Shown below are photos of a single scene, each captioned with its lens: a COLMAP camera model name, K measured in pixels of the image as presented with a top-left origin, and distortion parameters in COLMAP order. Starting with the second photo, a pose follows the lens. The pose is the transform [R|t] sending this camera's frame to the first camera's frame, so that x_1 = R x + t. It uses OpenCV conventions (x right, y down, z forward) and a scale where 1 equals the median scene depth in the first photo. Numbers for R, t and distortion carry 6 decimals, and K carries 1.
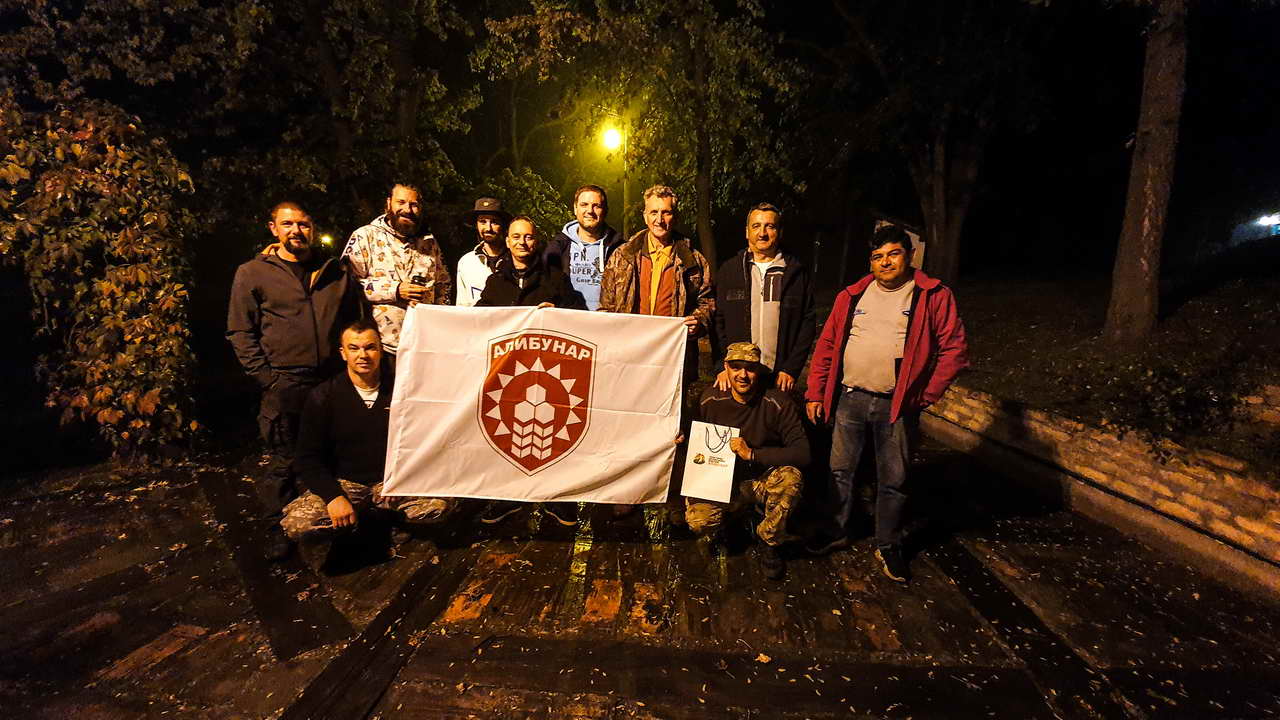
lens RADIAL K [[495.2, 0, 642.1], [0, 495.2, 360.4], [0, 0, 1]] dist [0.018080, -0.016878]
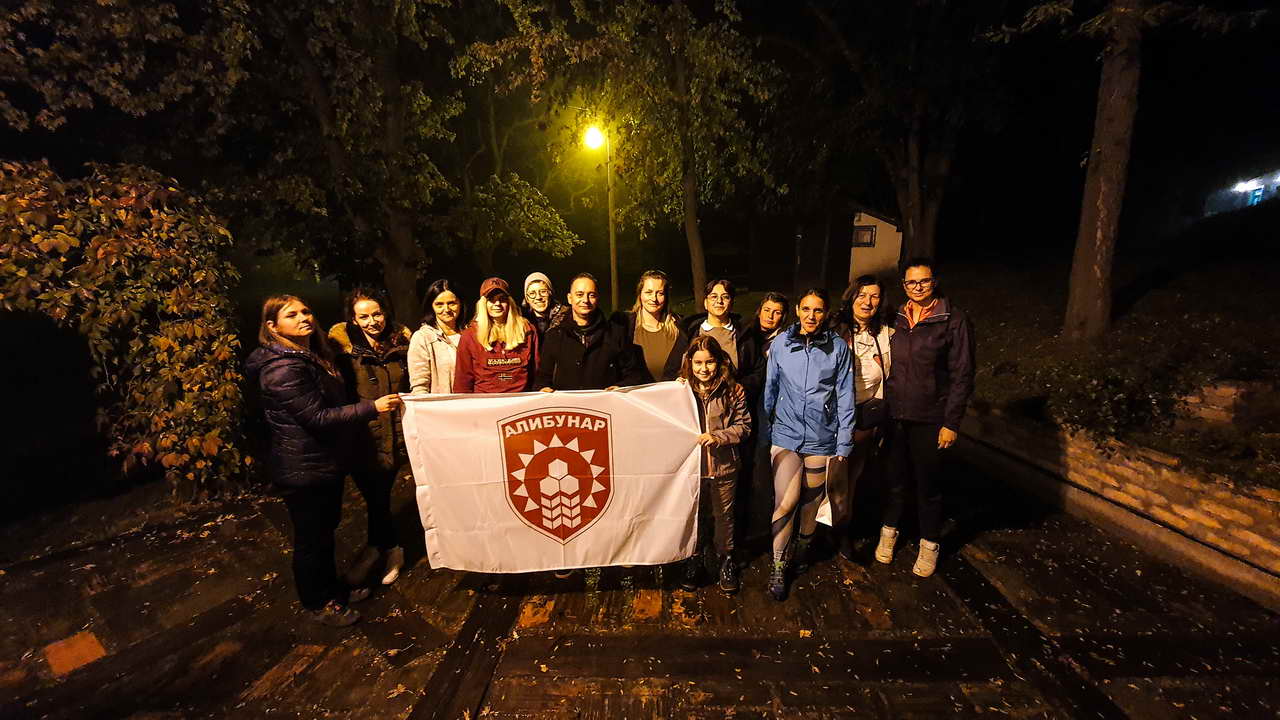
lens RADIAL K [[496.2, 0, 640.0], [0, 496.2, 360.0], [0, 0, 1]] dist [0.010521, 0.000088]
pose [[0.998568, -0.046618, 0.026225, -0.066812], [0.045842, 0.998515, 0.029448, -0.091044], [-0.027559, -0.028204, 0.999222, -0.126512]]
